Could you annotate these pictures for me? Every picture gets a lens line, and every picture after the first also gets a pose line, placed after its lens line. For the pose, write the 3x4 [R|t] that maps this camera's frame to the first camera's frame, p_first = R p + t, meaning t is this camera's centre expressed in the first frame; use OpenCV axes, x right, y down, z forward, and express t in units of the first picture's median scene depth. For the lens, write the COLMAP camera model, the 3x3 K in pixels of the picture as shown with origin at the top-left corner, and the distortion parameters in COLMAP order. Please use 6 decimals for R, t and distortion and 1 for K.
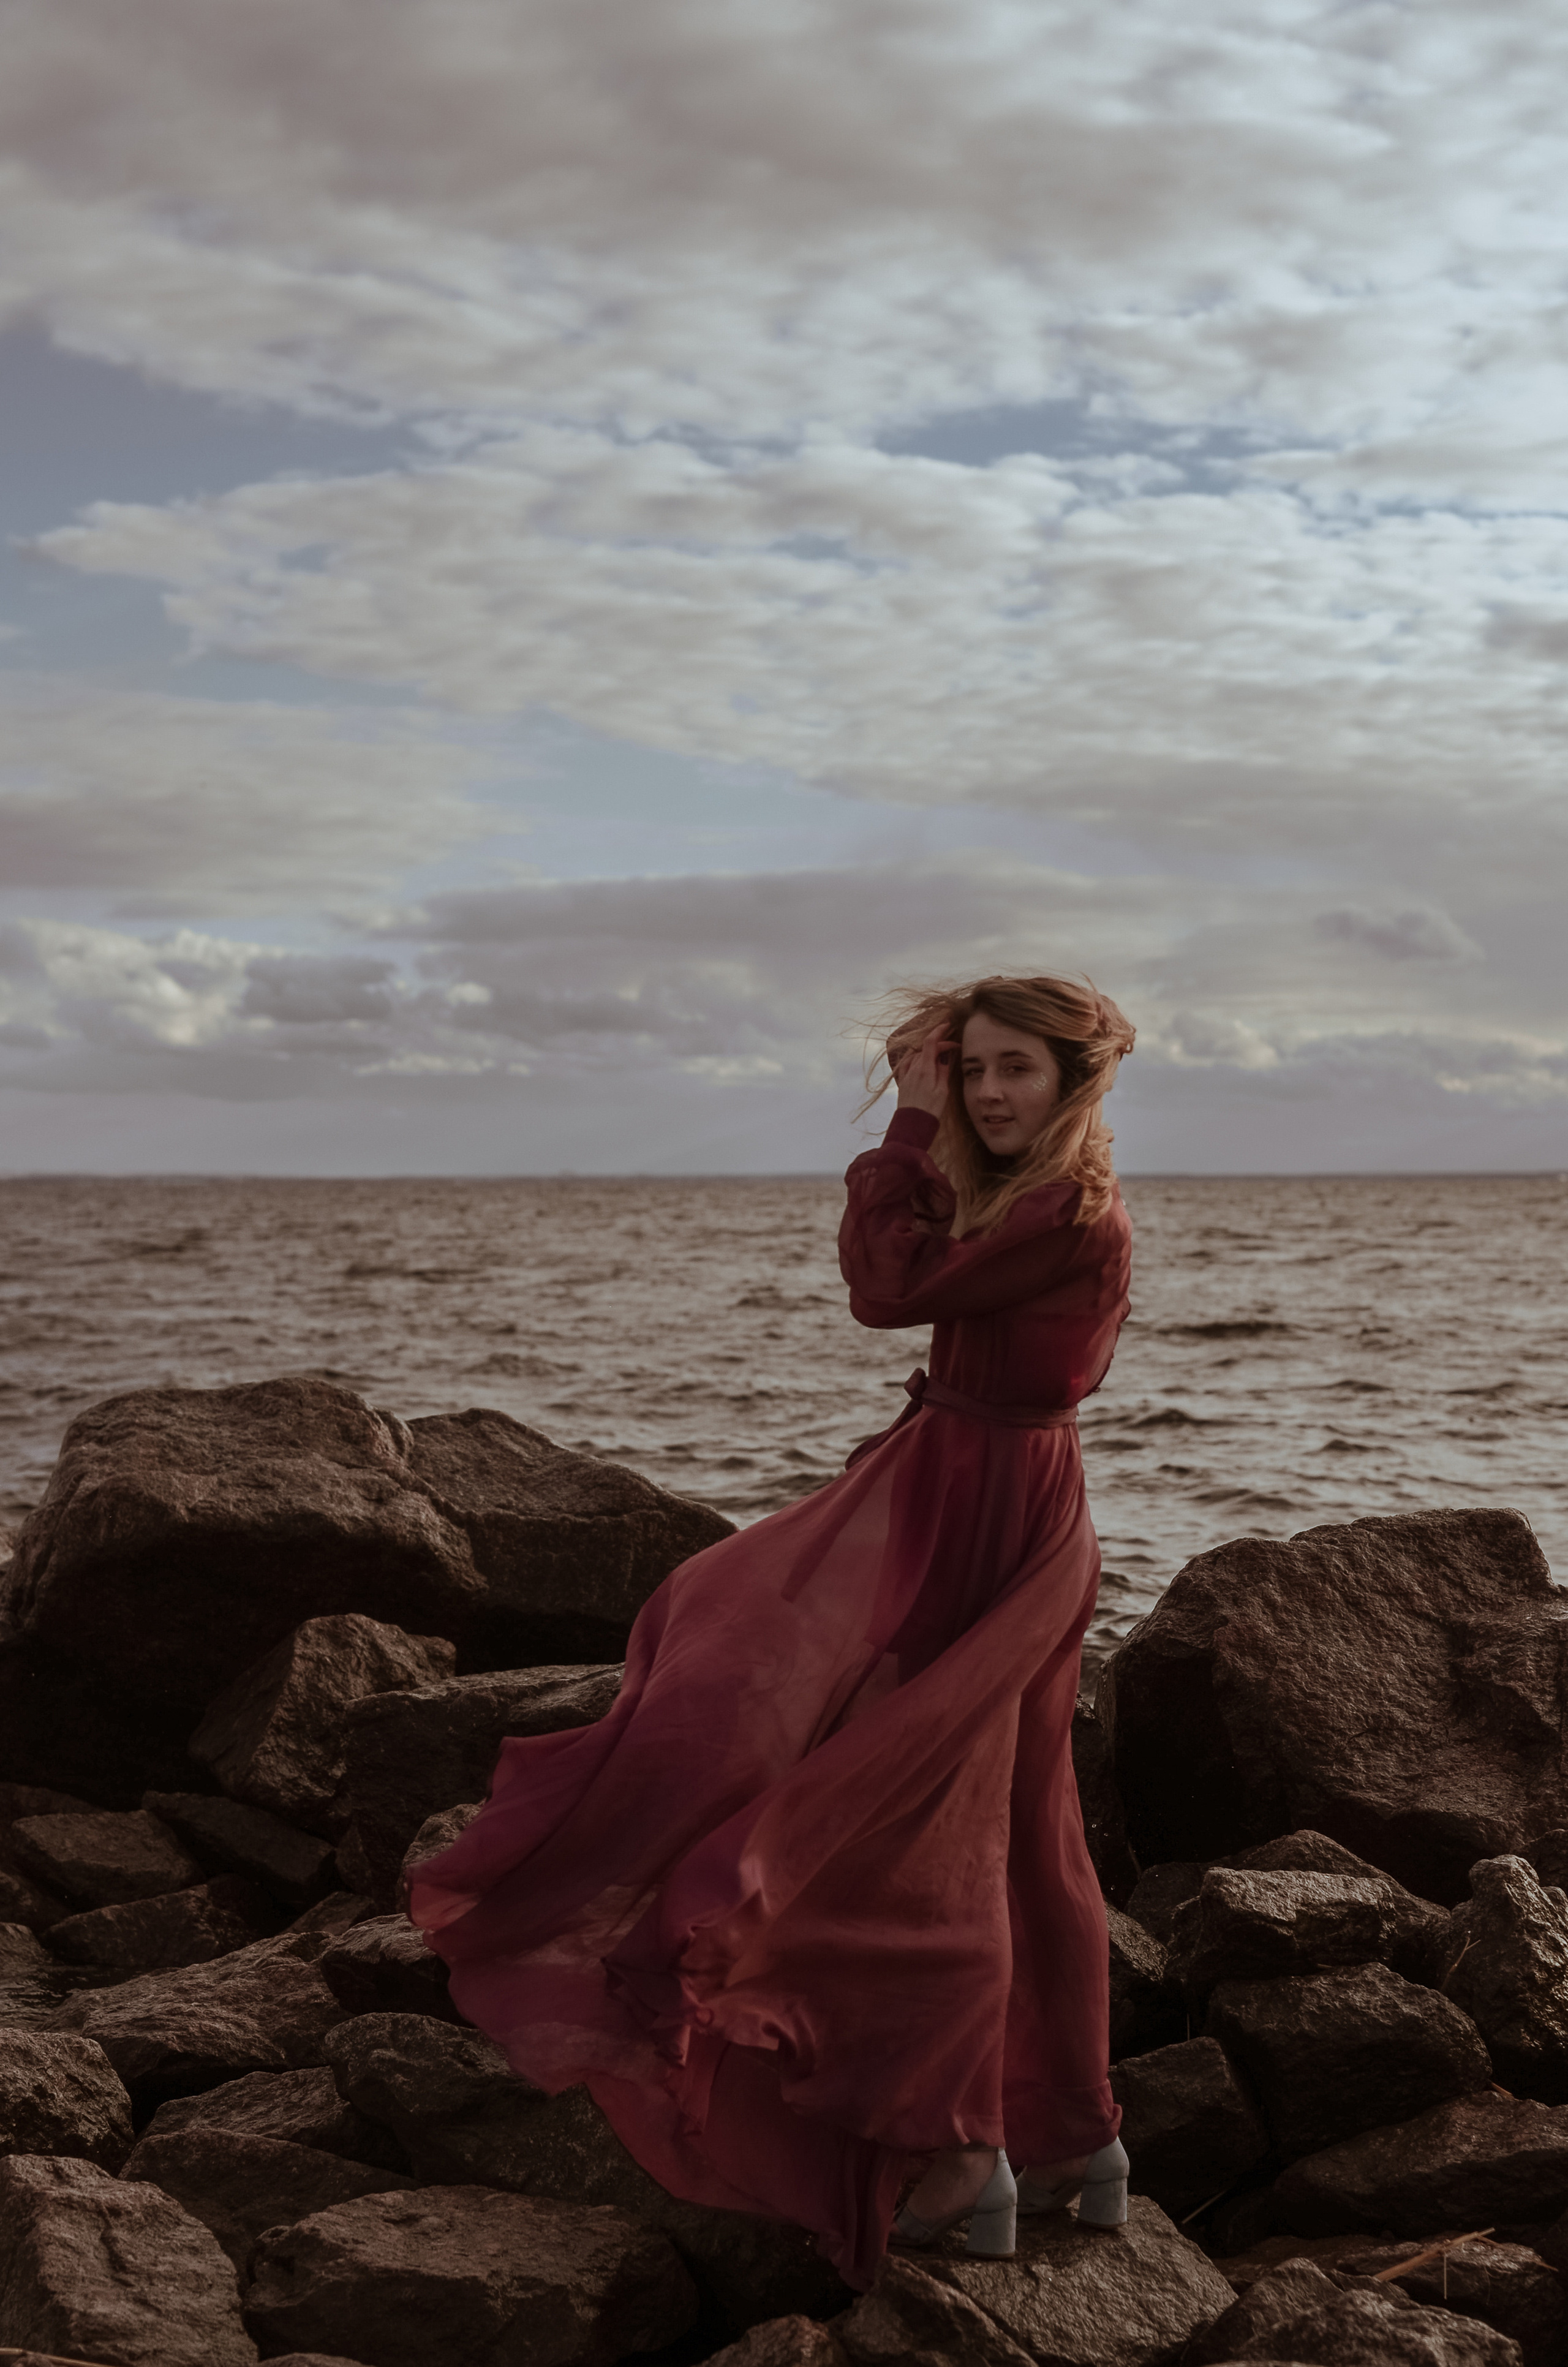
lens RADIAL K [[4019.0, 0, 785.6], [0, 4019.0, 1105.2], [0, 0, 1]] dist [-0.056744, 0.005371]
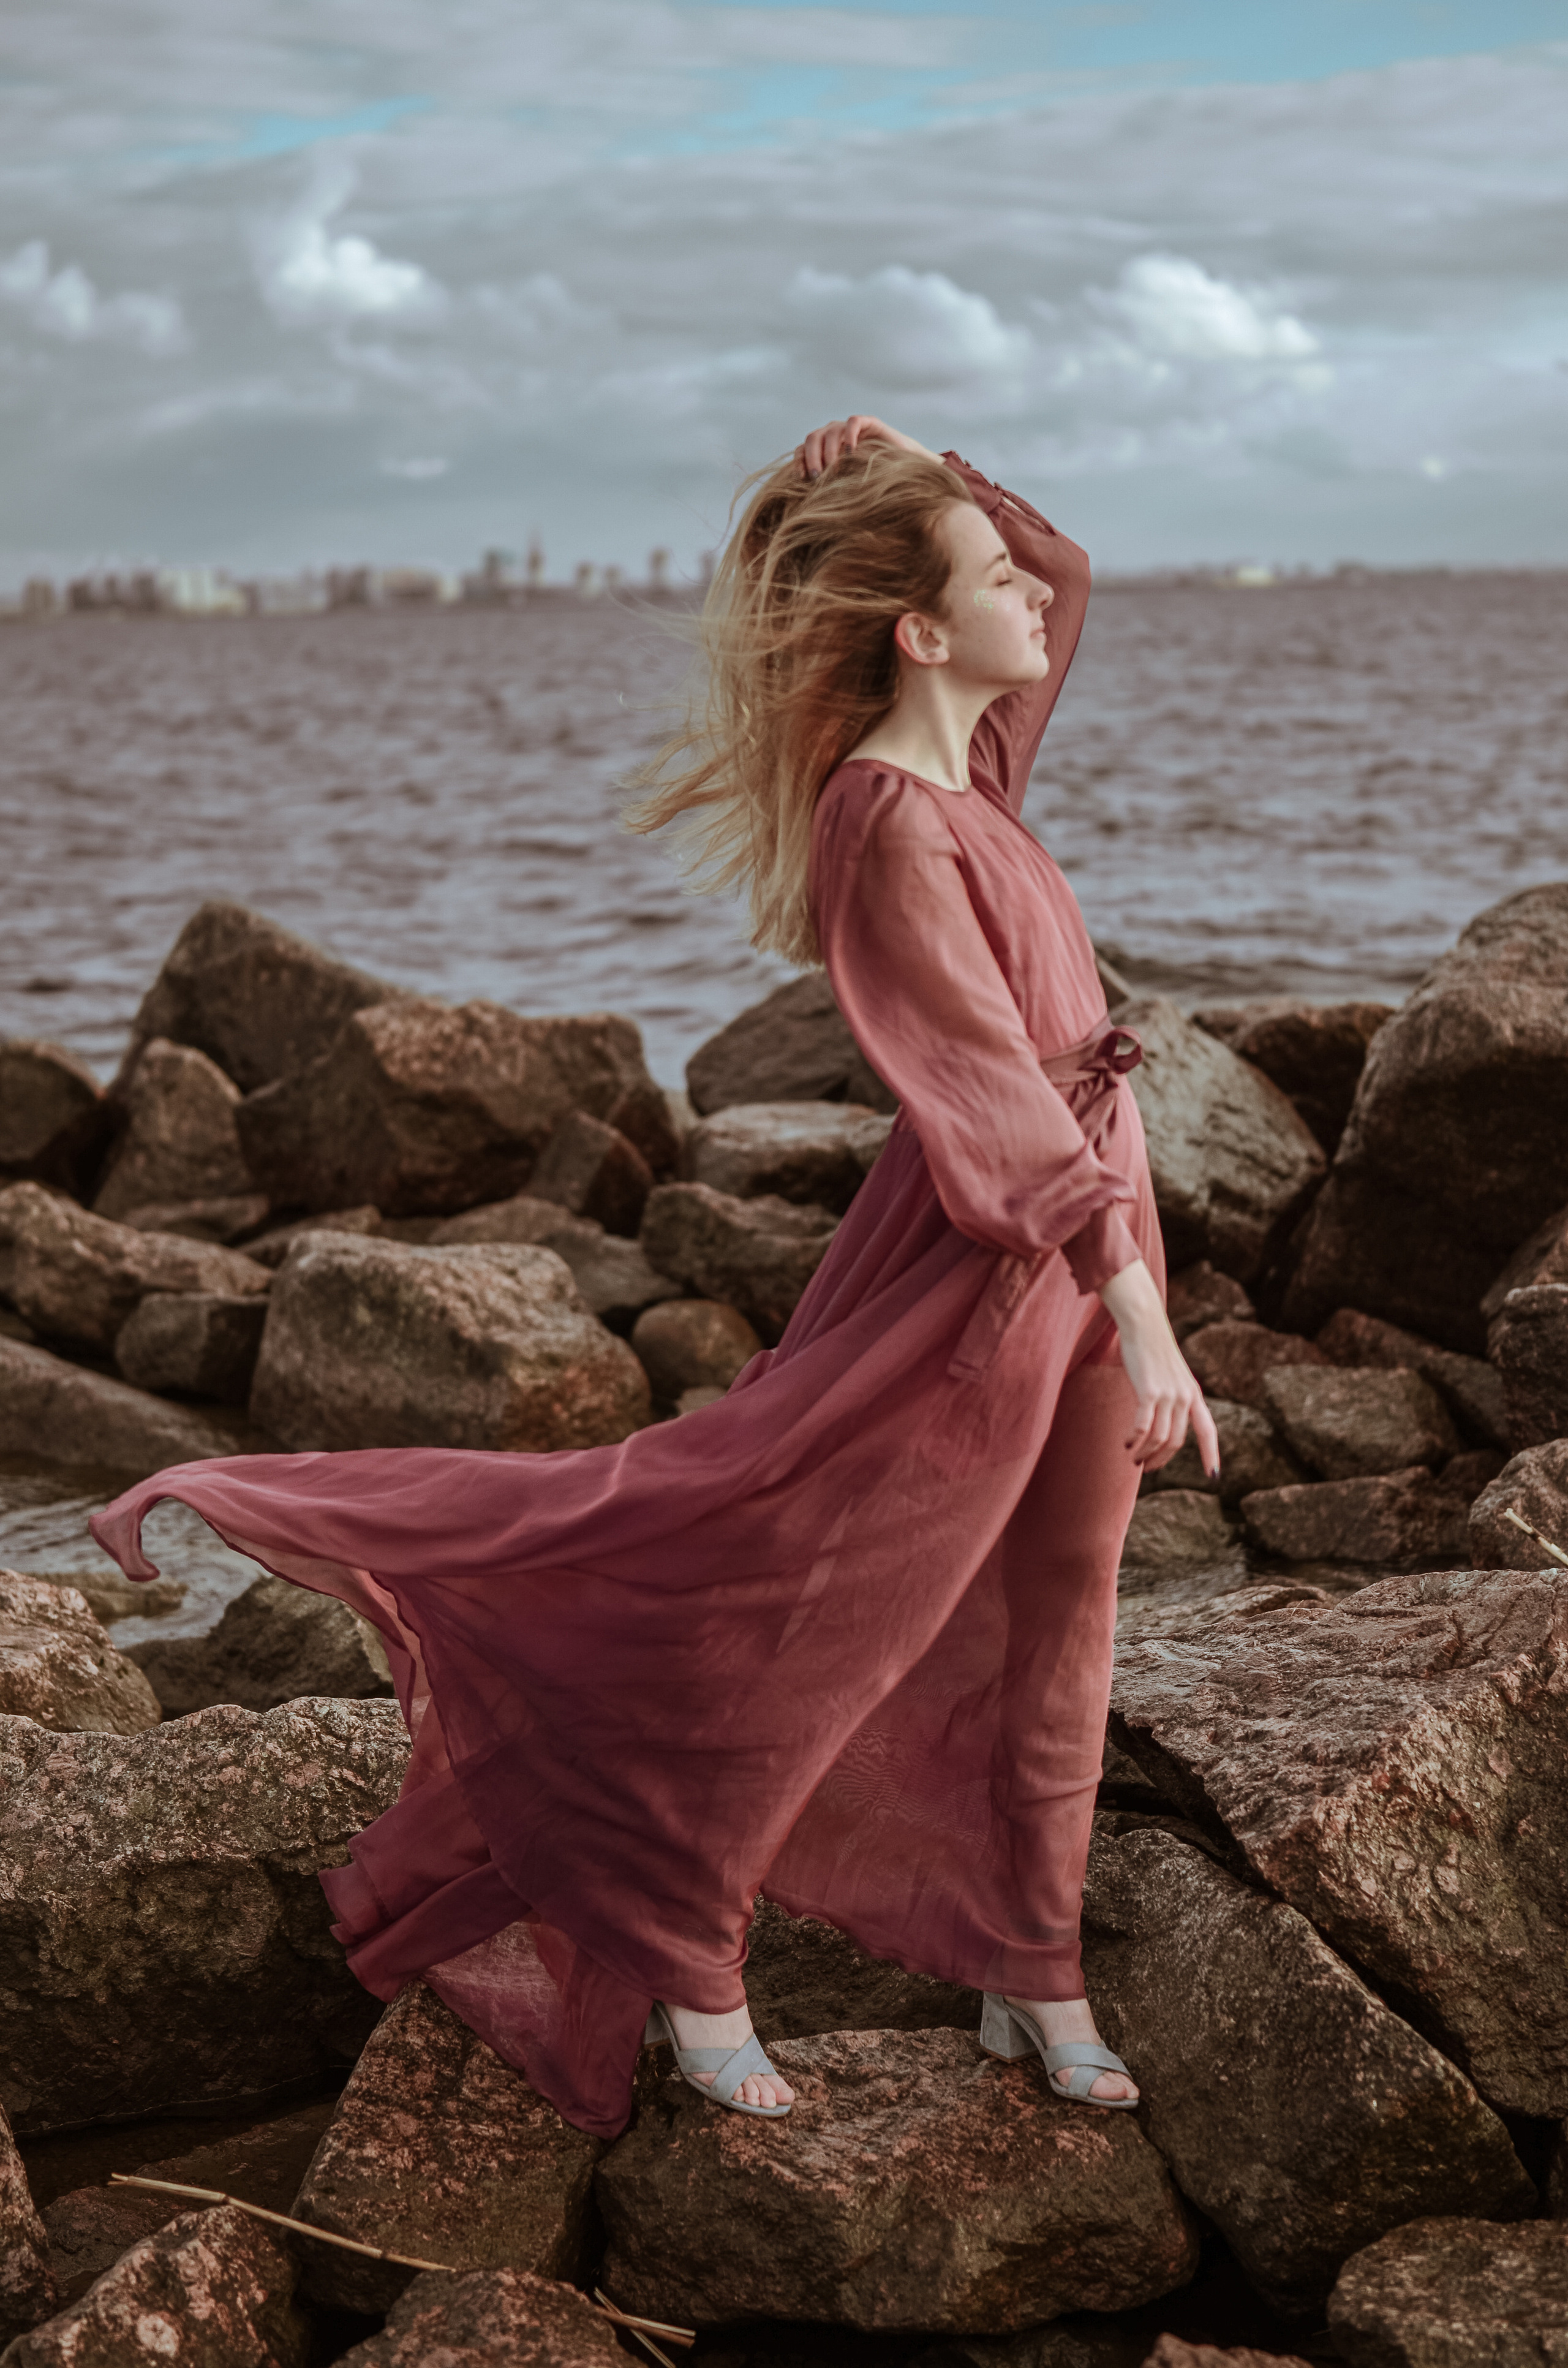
lens RADIAL K [[3558.2, 0, 784.1], [0, 3558.2, 1224.3], [0, 0, 1]] dist [-0.046437, -0.020853]
pose [[0.820945, 0.076307, -0.565886, 0.186477], [0.040424, 0.980778, 0.190896, -0.015235], [0.569575, -0.179590, 0.802080, 0.304369]]
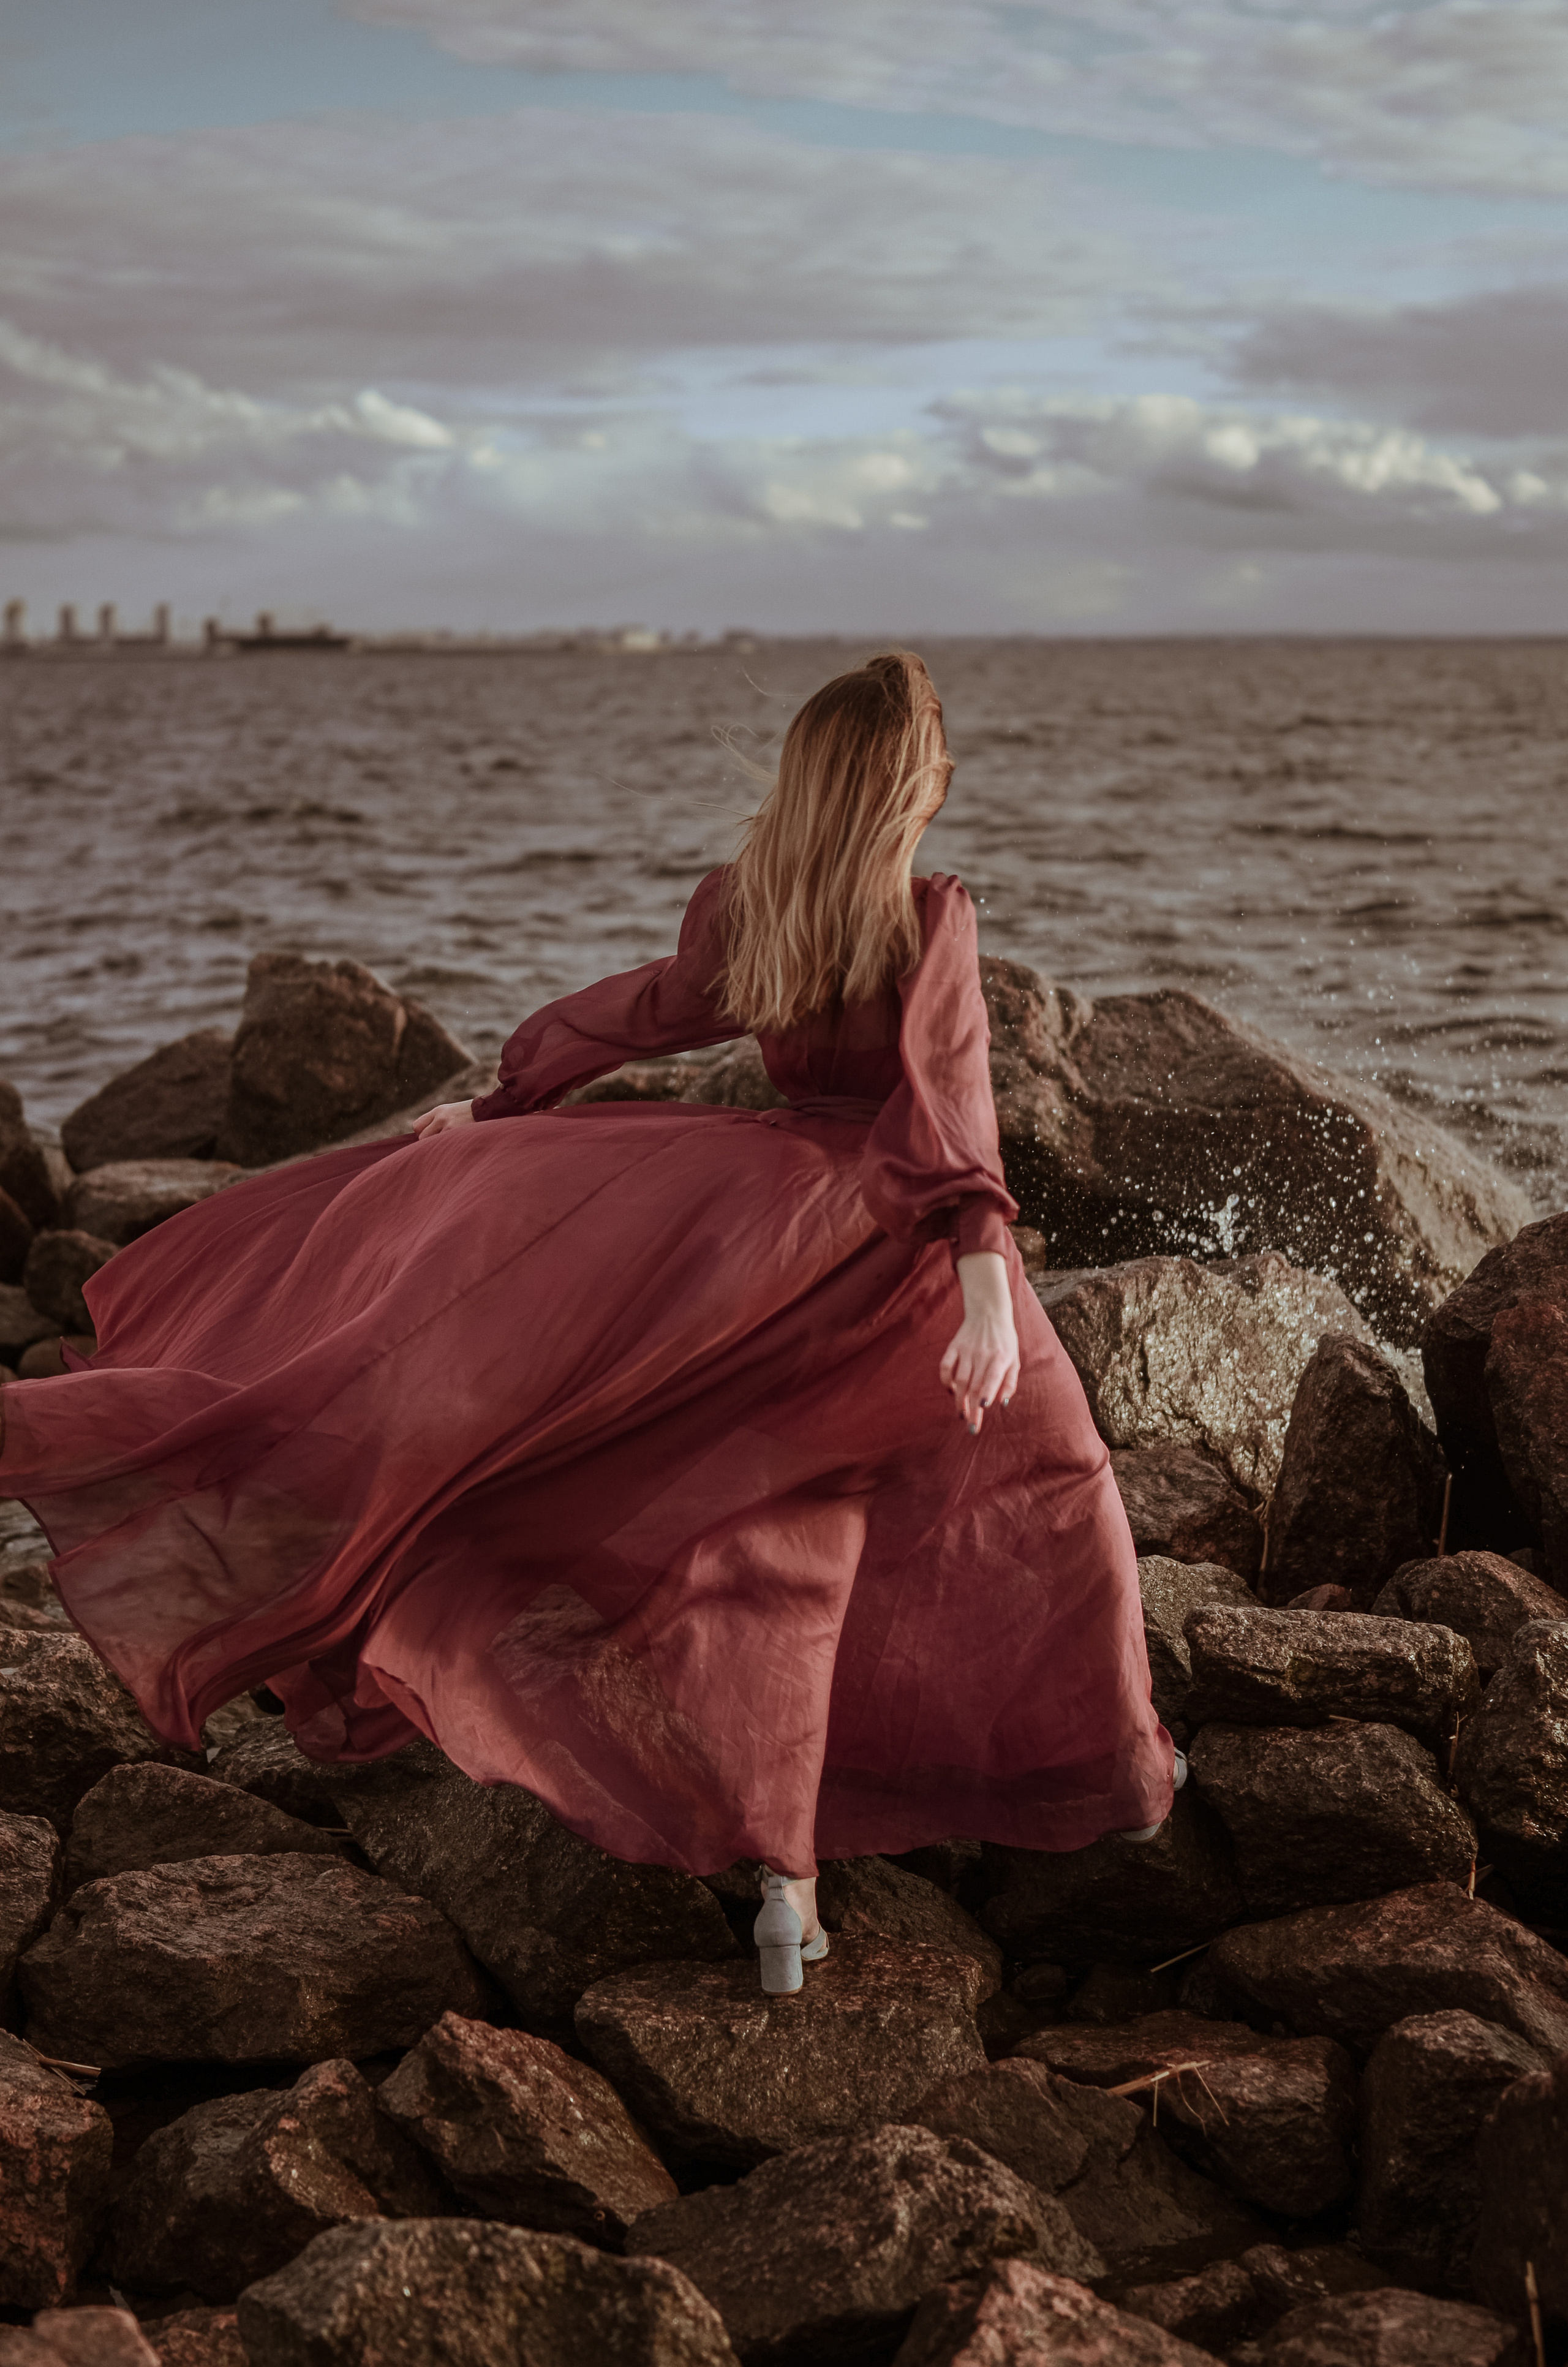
lens RADIAL K [[3799.6, 0, 782.4], [0, 3799.6, 1181.0], [0, 0, 1]] dist [-0.043015, -0.021346]
pose [[0.903518, 0.053838, -0.425155, 0.291070], [0.016085, 0.987118, 0.159184, -0.034211], [0.428248, -0.150664, 0.891013, 0.150230]]
